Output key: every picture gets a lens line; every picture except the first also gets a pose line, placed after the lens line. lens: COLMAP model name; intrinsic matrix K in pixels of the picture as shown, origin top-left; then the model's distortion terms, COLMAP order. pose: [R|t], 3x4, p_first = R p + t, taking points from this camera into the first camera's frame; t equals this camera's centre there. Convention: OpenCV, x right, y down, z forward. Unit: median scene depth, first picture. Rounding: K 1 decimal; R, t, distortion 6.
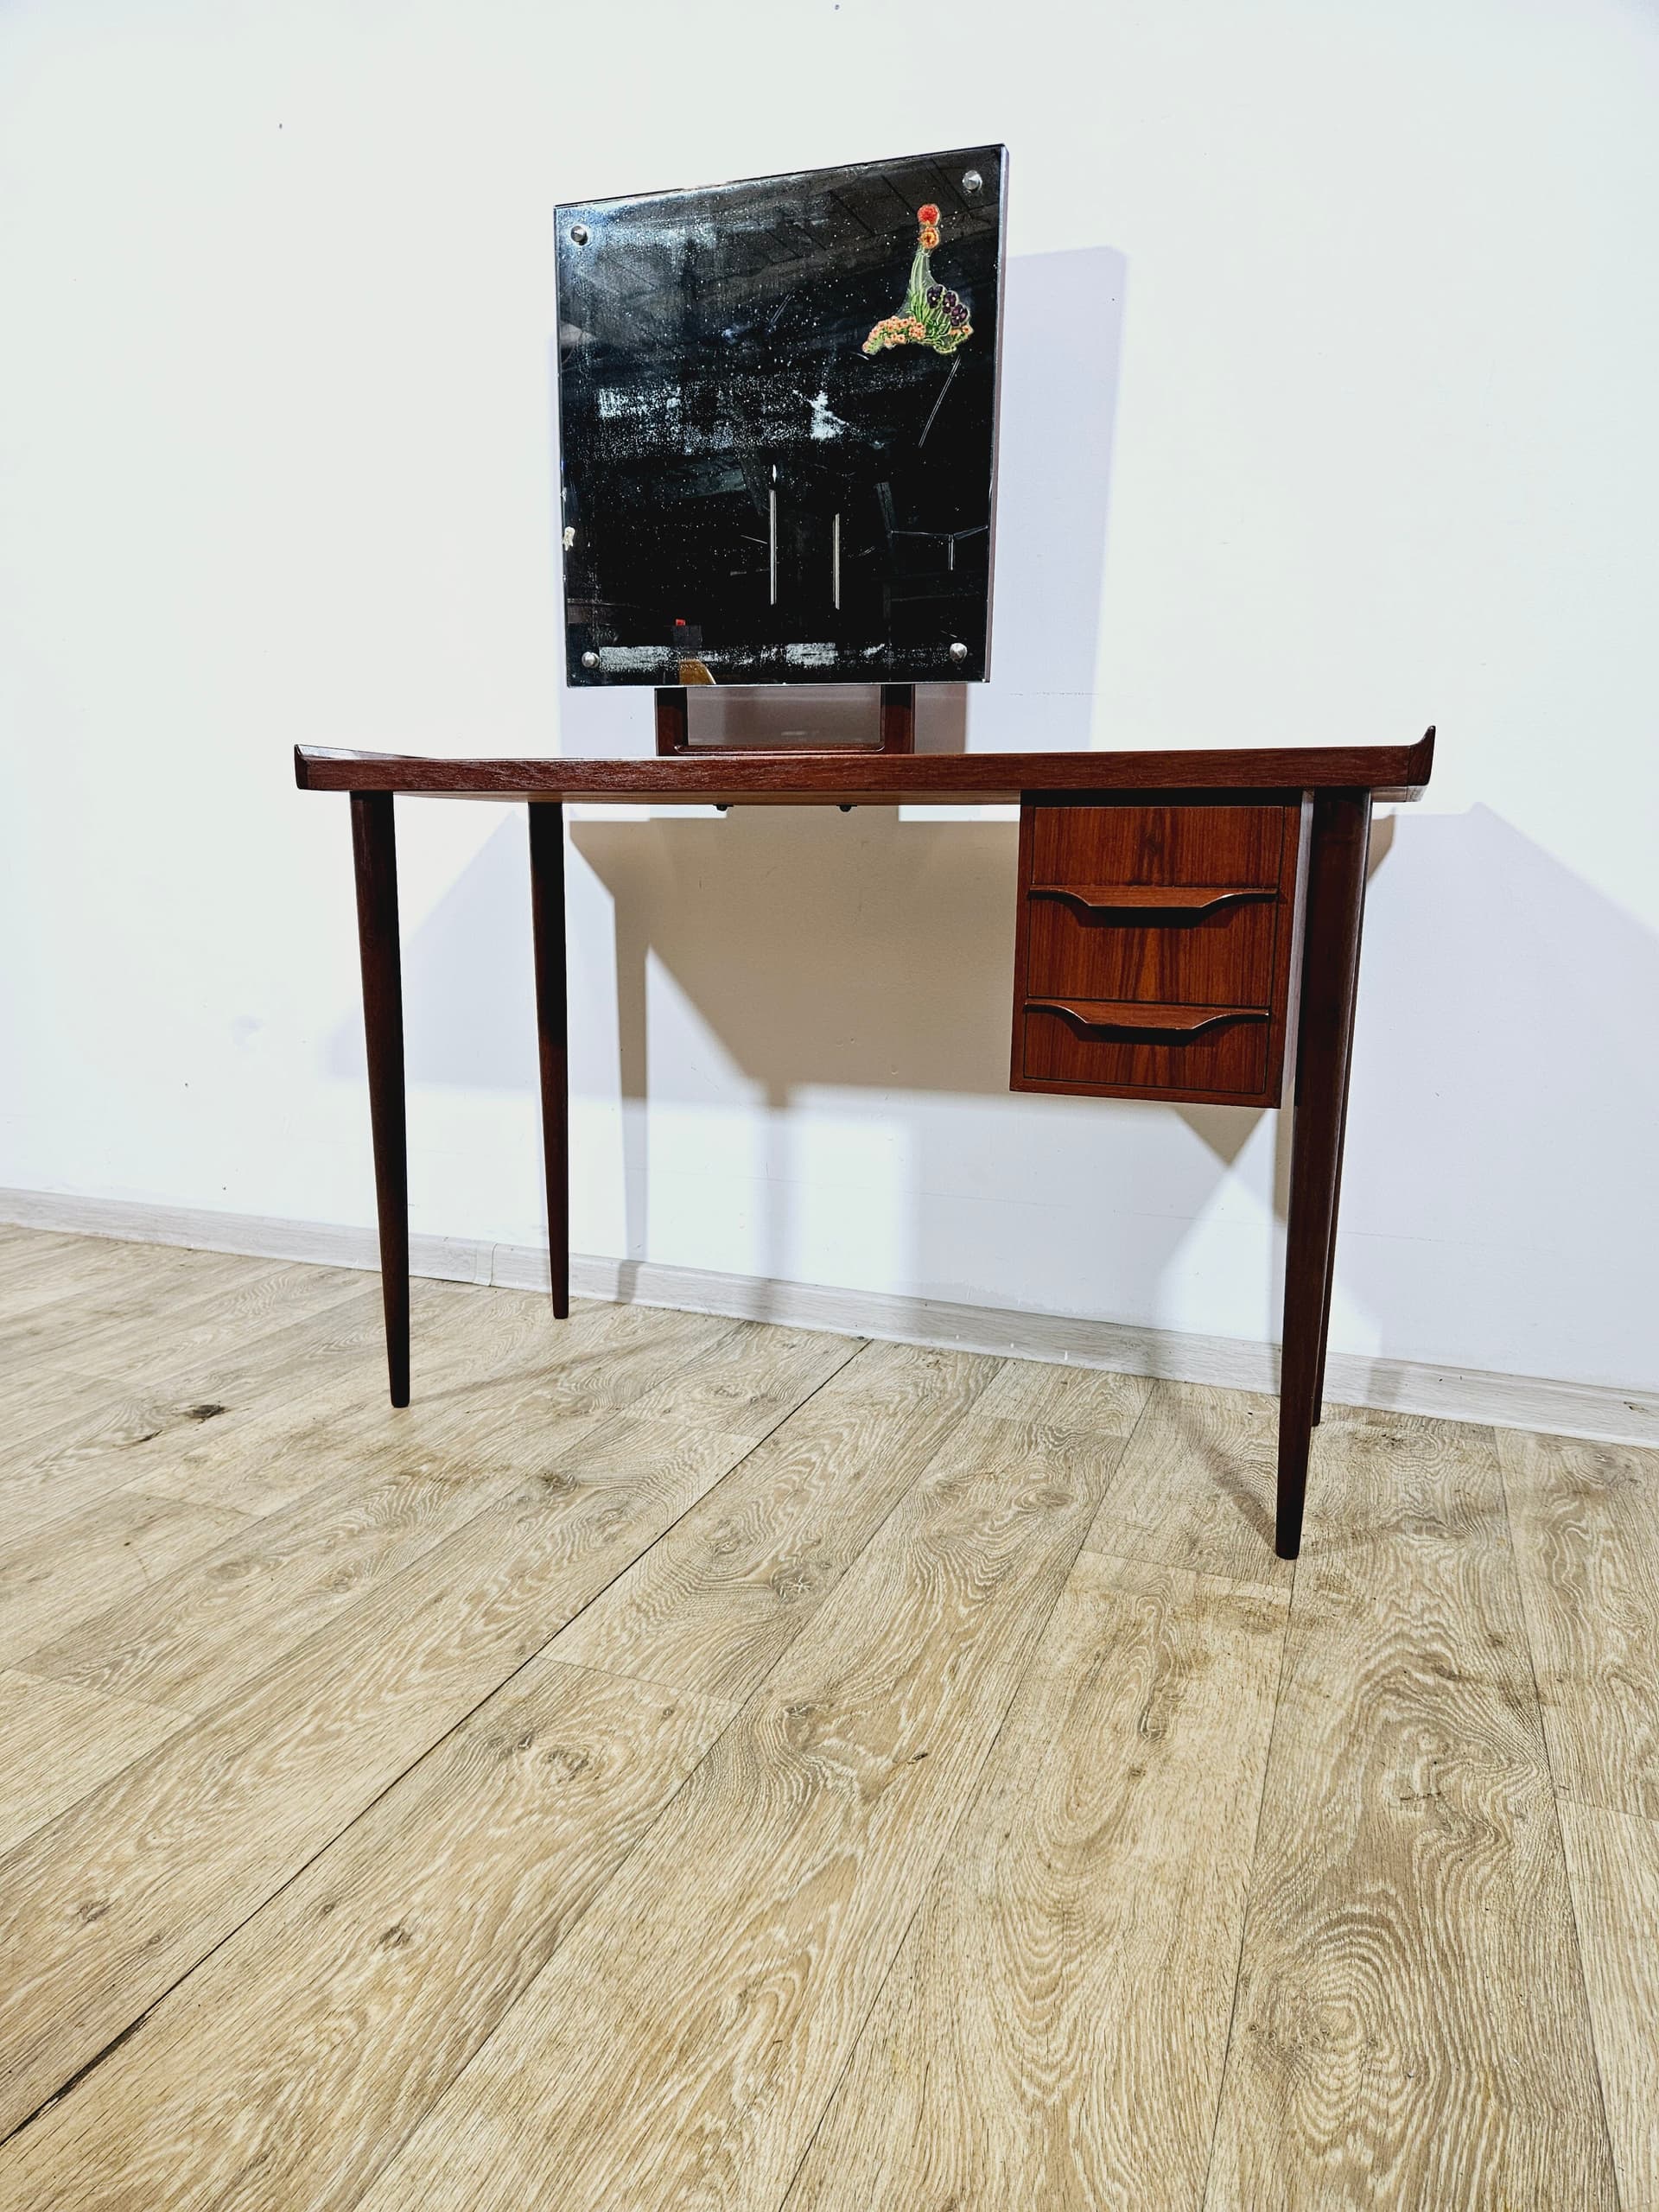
lens RADIAL K [[1480.6, 0, 827.4], [0, 1480.6, 1109.4], [0, 0, 1]] dist [0.063529, -0.060957]
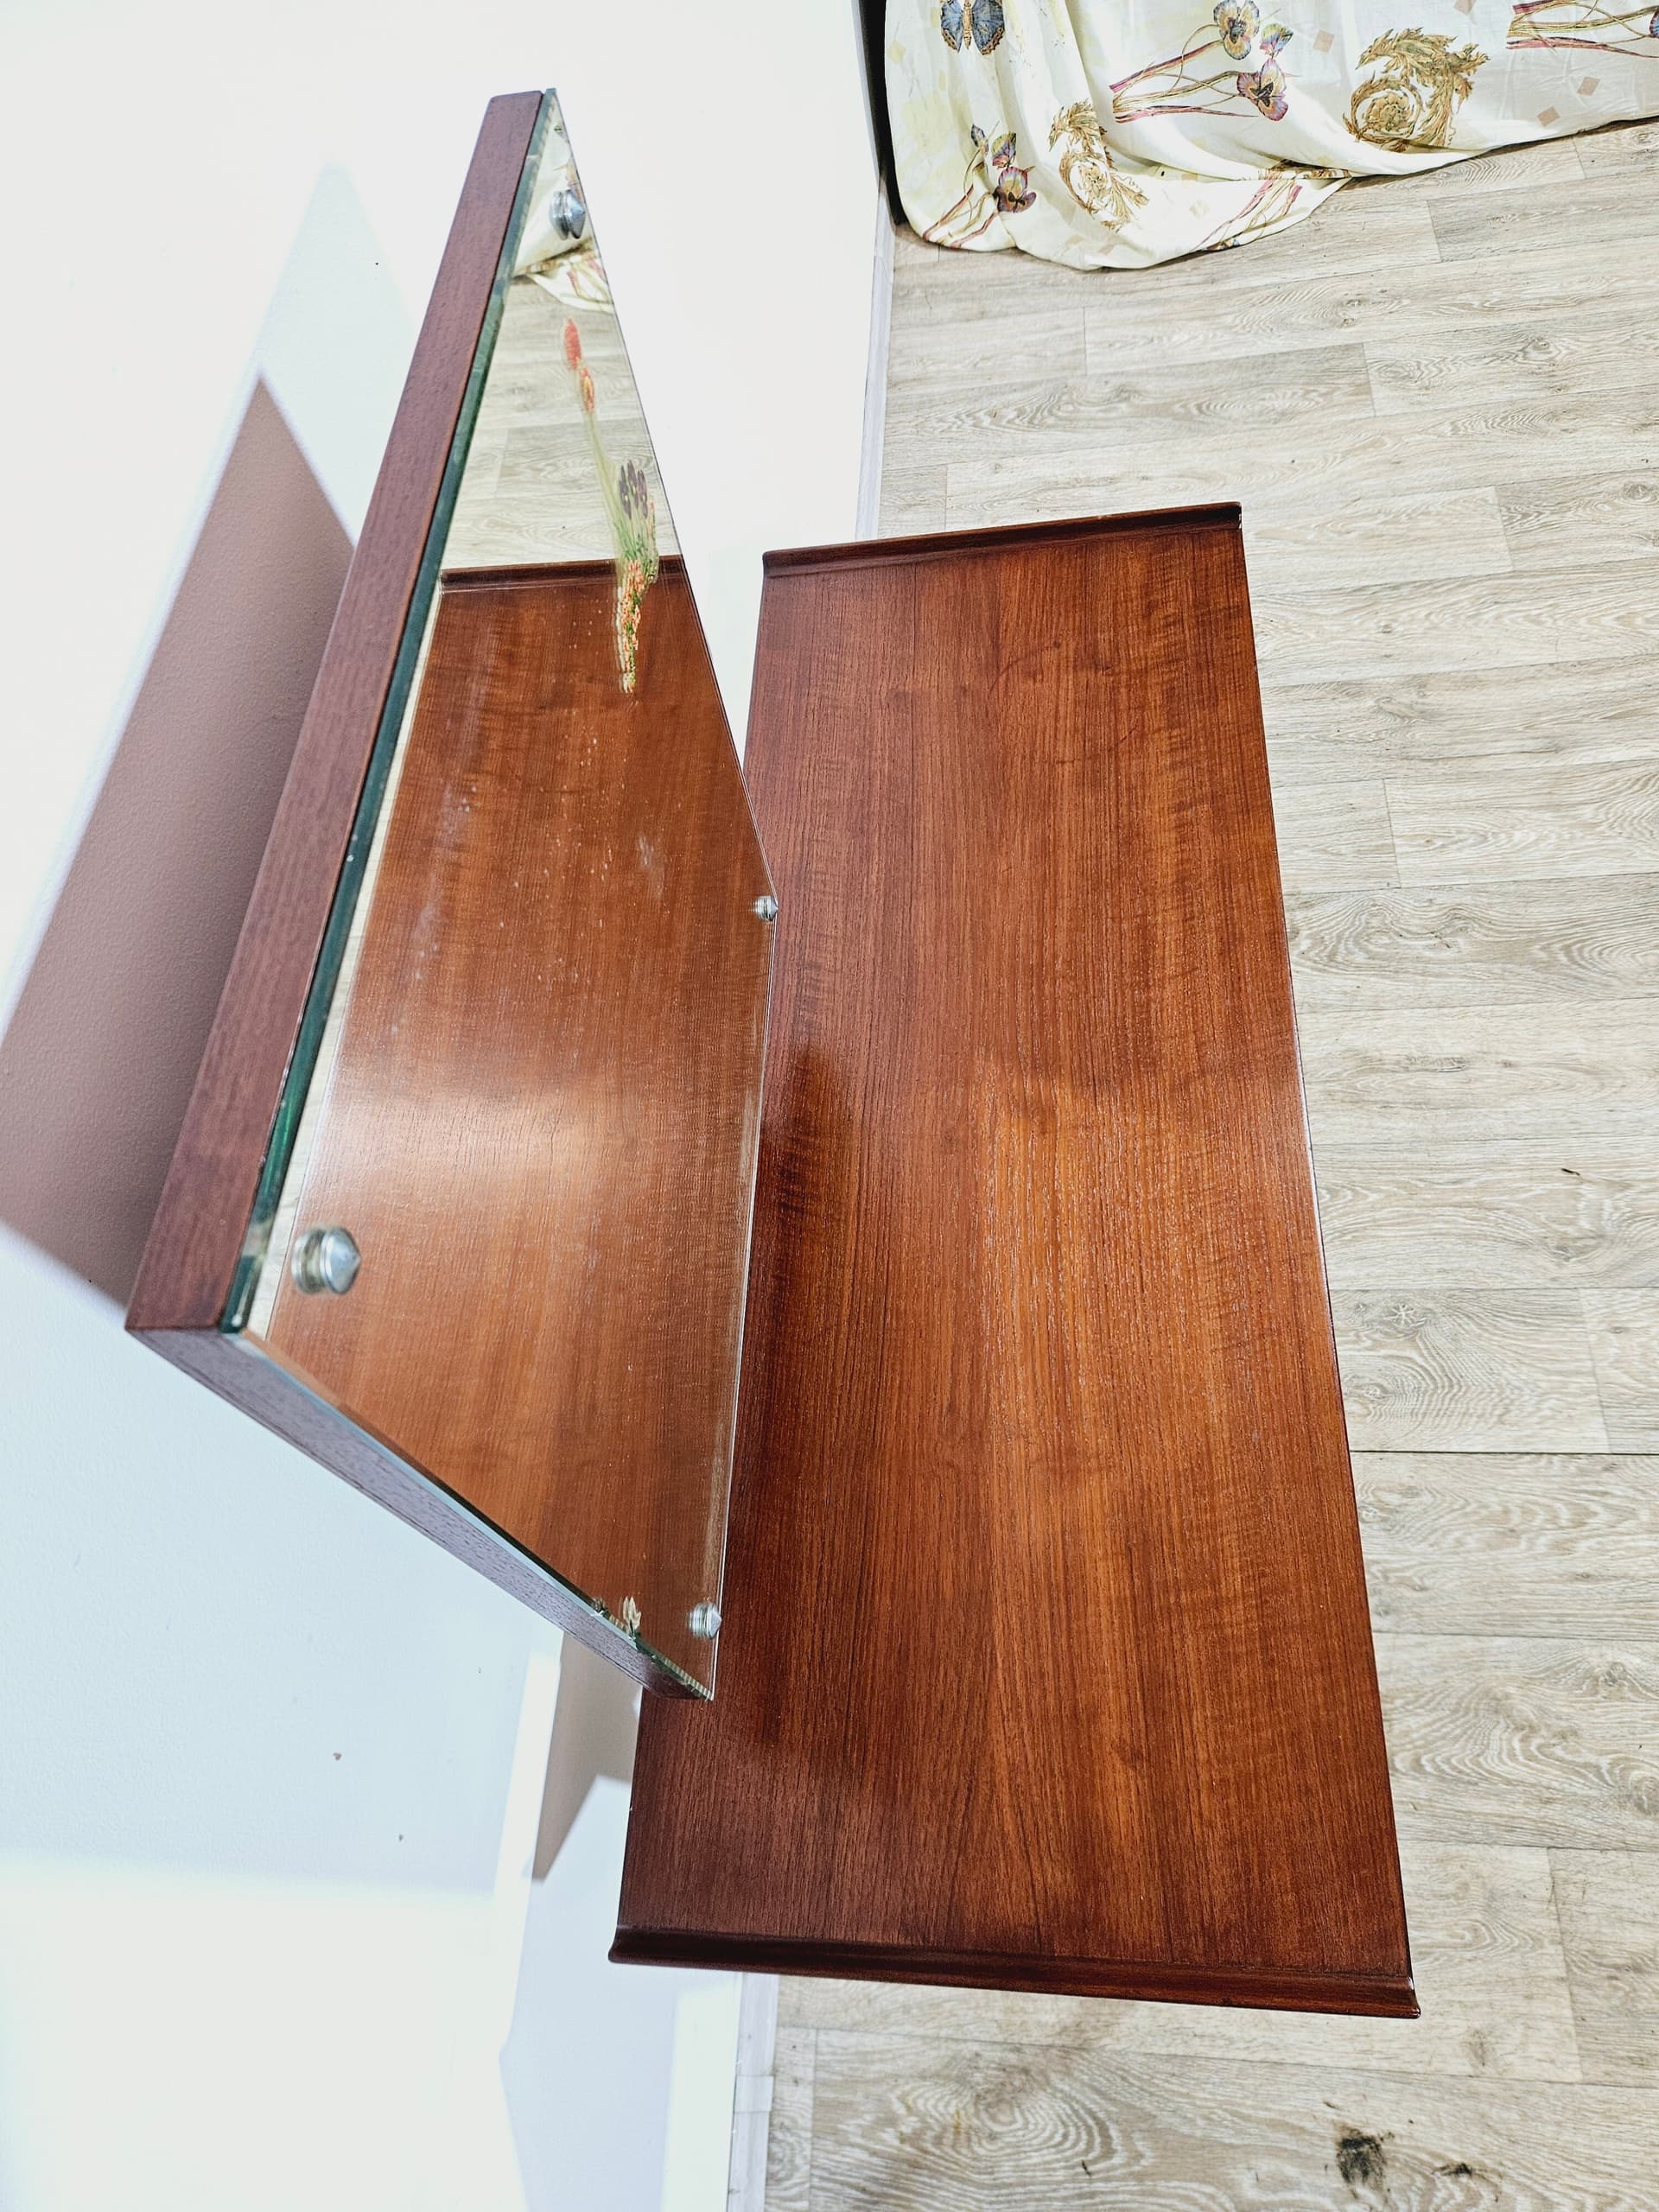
lens RADIAL K [[1480.6, 0, 817.8], [0, 1480.6, 1103.8], [0, 0, 1]] dist [0.063529, -0.060957]
pose [[-0.295204, -0.810060, 0.506613, -0.340364], [0.328953, 0.411652, 0.849901, -0.917714], [-0.897020, 0.417547, 0.144951, 1.088018]]
